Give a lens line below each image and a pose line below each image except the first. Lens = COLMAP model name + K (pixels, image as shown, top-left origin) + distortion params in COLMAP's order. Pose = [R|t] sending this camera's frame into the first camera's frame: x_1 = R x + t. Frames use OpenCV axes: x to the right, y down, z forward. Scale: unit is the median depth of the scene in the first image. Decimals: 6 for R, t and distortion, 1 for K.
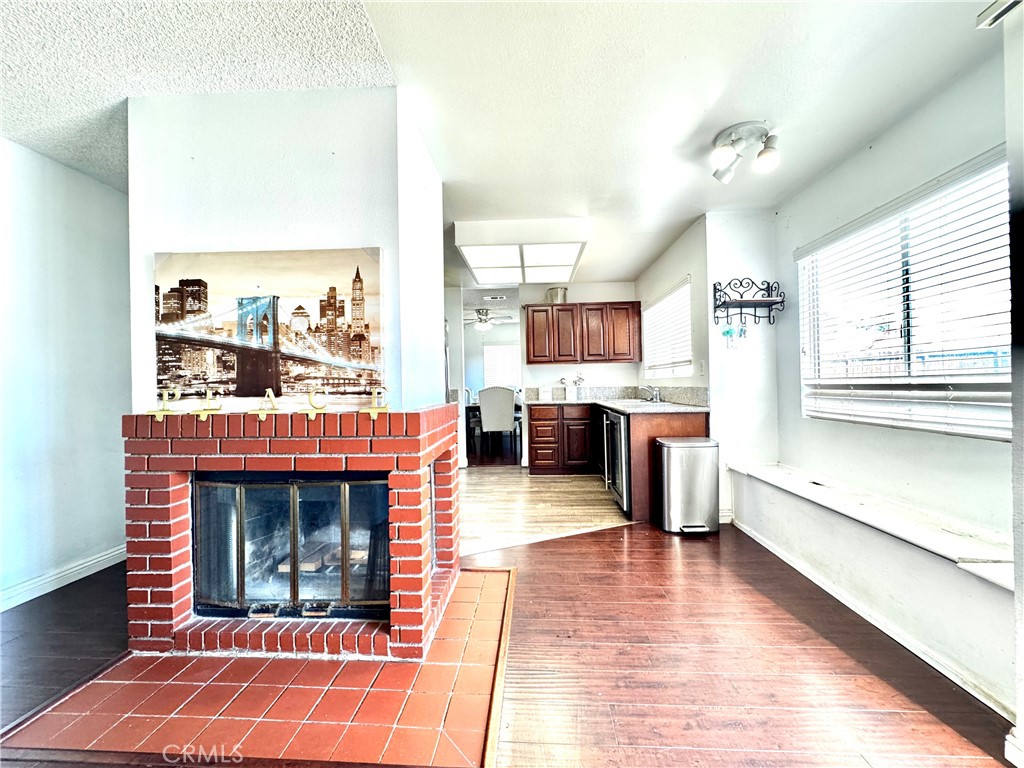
lens RADIAL K [[407.8, 0, 522.0], [0, 407.8, 382.2], [0, 0, 1]] dist [-0.000491, -0.000474]
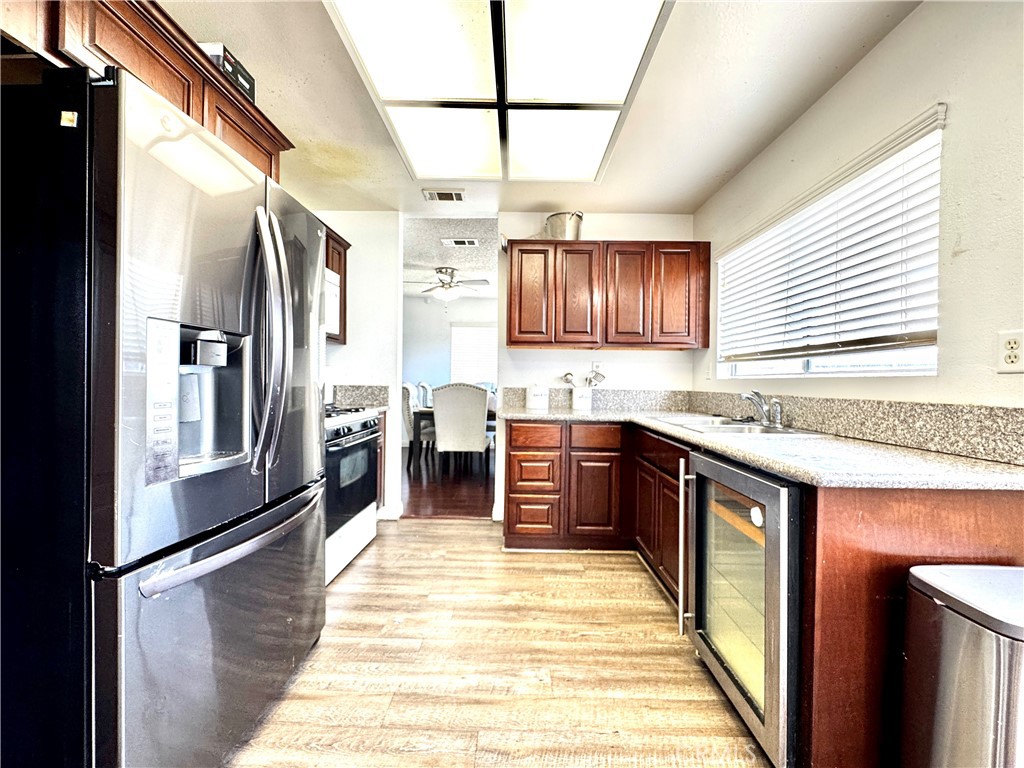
lens RADIAL K [[407.8, 0, 518.6], [0, 407.8, 382.7], [0, 0, 1]] dist [-0.000491, -0.000474]
pose [[0.998949, 0.032777, 0.032032, 0.011623], [-0.033141, 0.999391, 0.010898, 0.000124], [-0.031655, -0.011949, 0.999427, 0.435565]]
